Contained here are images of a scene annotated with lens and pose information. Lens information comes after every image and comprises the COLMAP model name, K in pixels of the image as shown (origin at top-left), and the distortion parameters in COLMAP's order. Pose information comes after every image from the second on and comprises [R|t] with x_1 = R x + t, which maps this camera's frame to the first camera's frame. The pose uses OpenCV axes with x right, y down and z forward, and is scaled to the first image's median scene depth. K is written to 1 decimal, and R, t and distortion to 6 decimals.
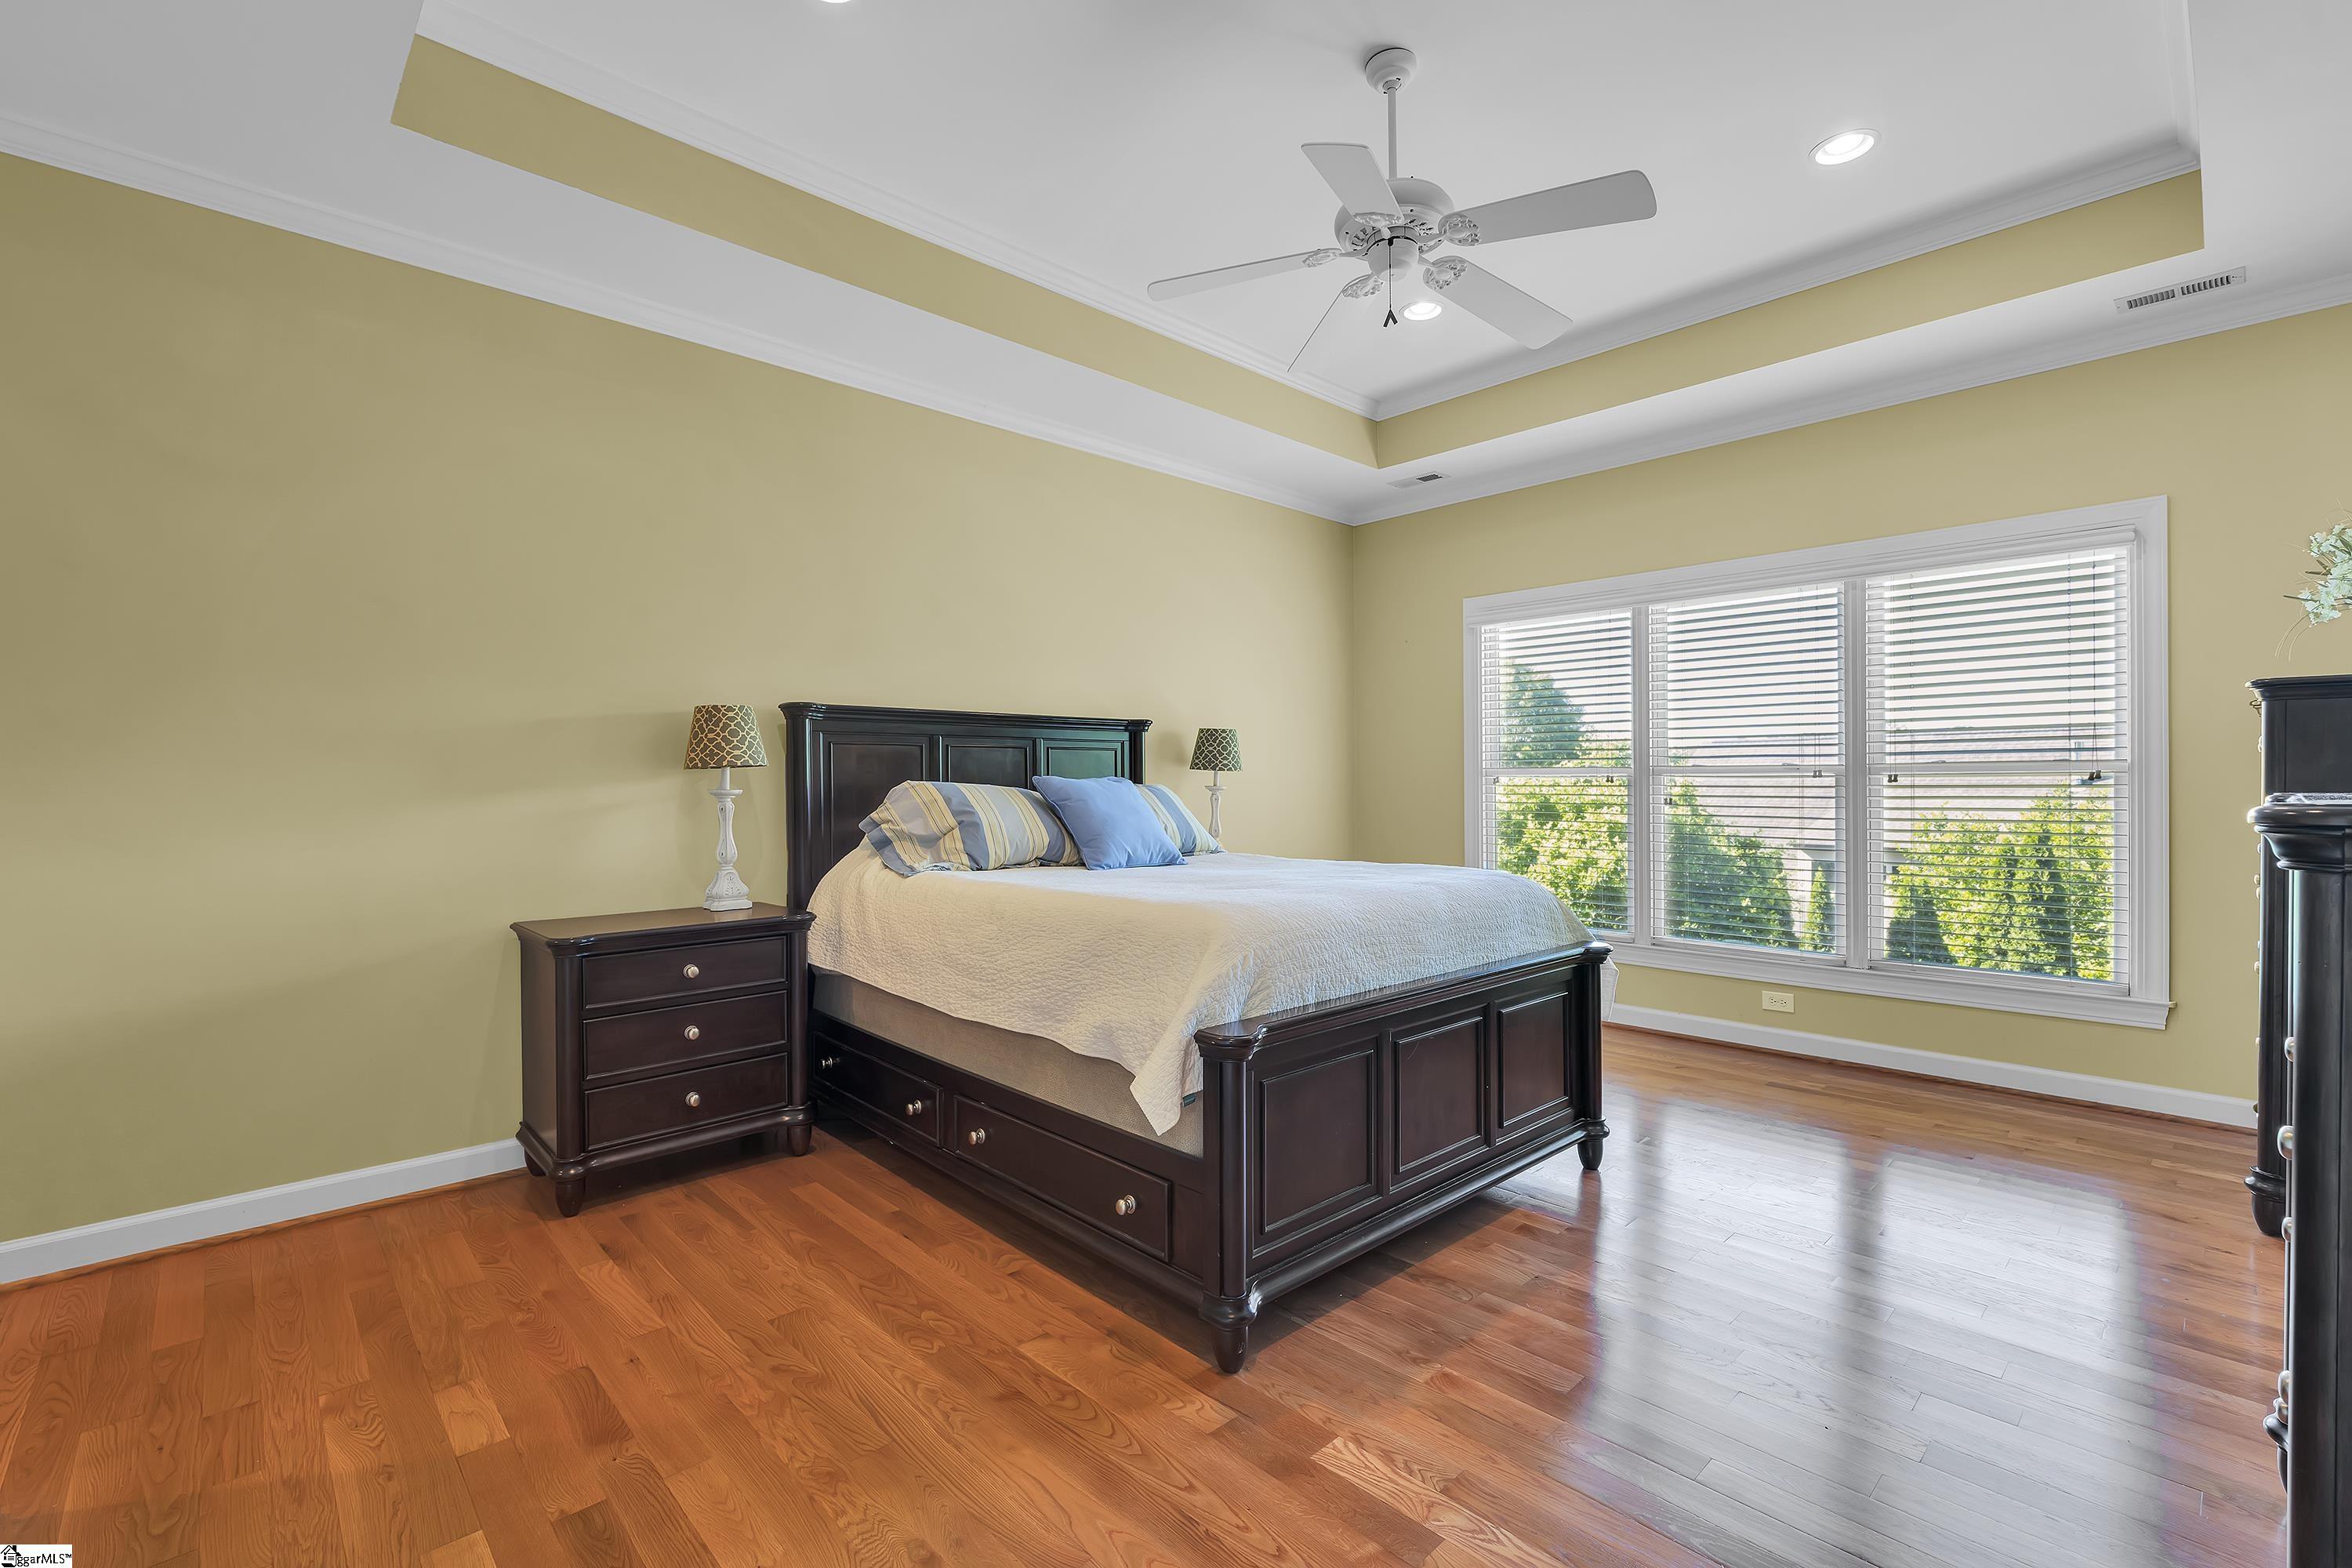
lens RADIAL K [[1039.4, 0, 1176.0], [0, 1039.4, 784.0], [0, 0, 1]] dist [-0.003069, -0.001026]
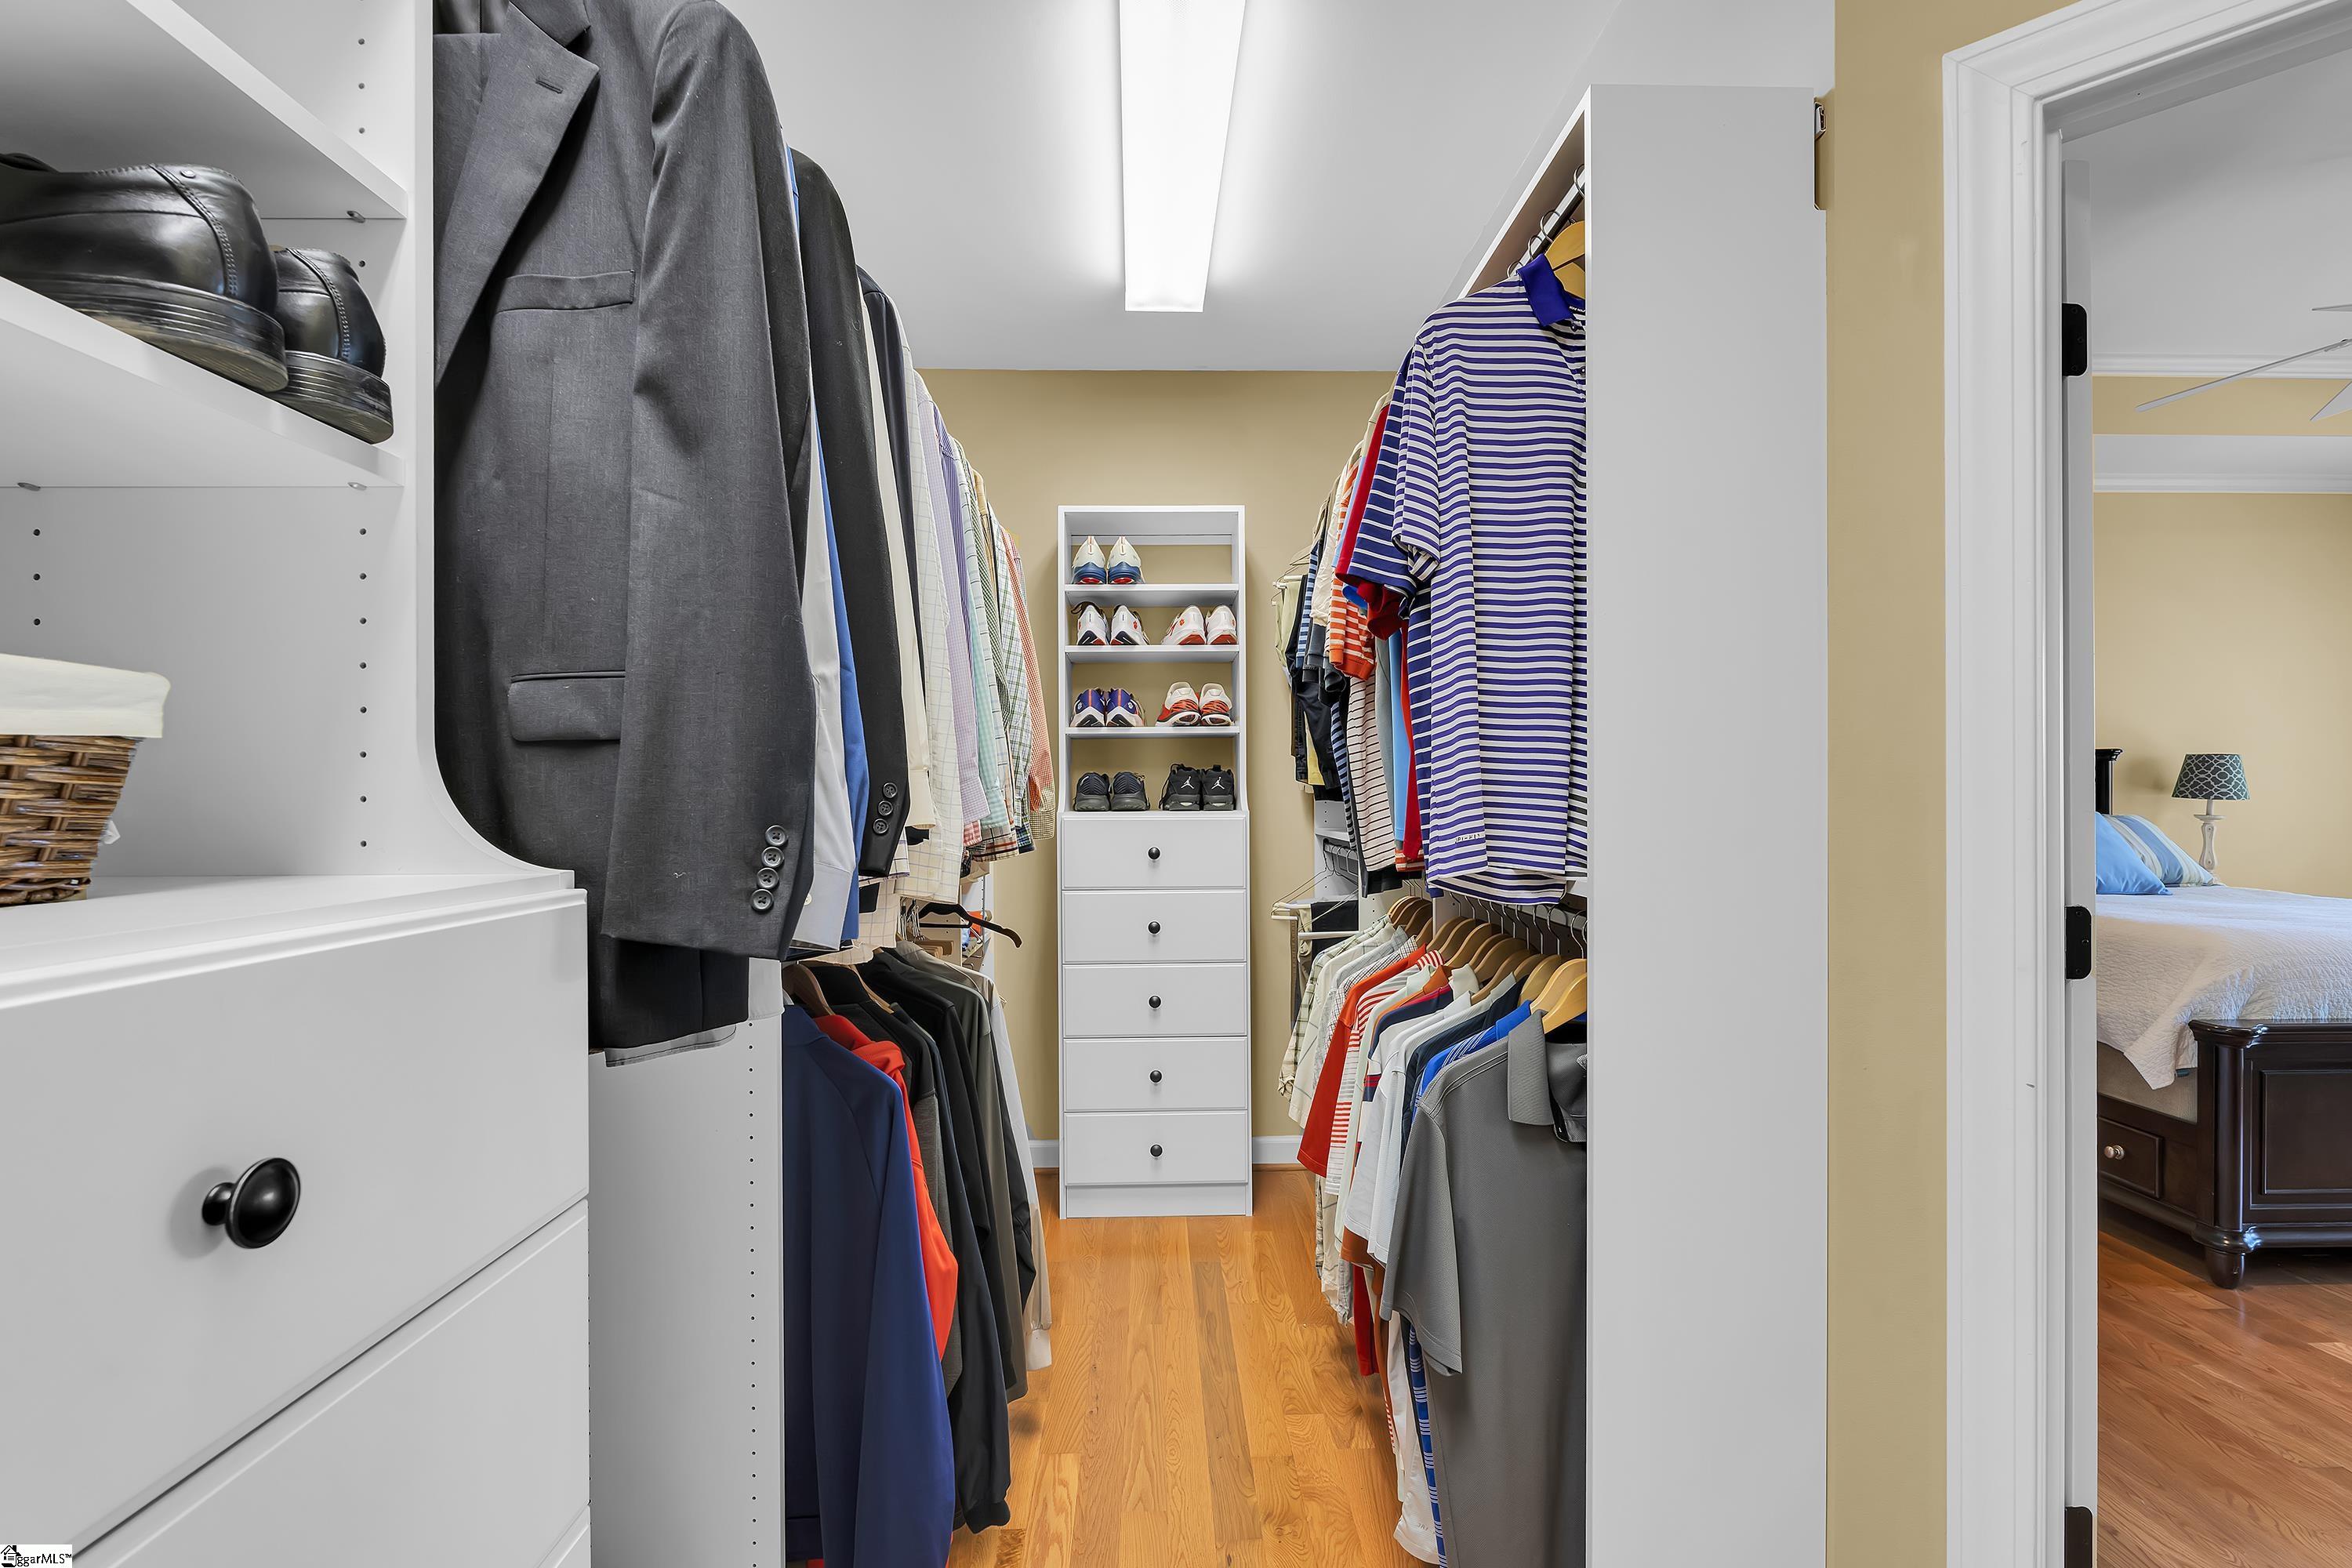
lens RADIAL K [[1039.4, 0, 1176.0], [0, 1039.4, 784.0], [0, 0, 1]] dist [-0.003069, -0.001026]
pose [[0.735491, 0.003895, -0.677523, -0.035546], [-0.003967, 0.999991, 0.001442, -0.054595], [0.677523, 0.001627, 0.735500, -0.769665]]
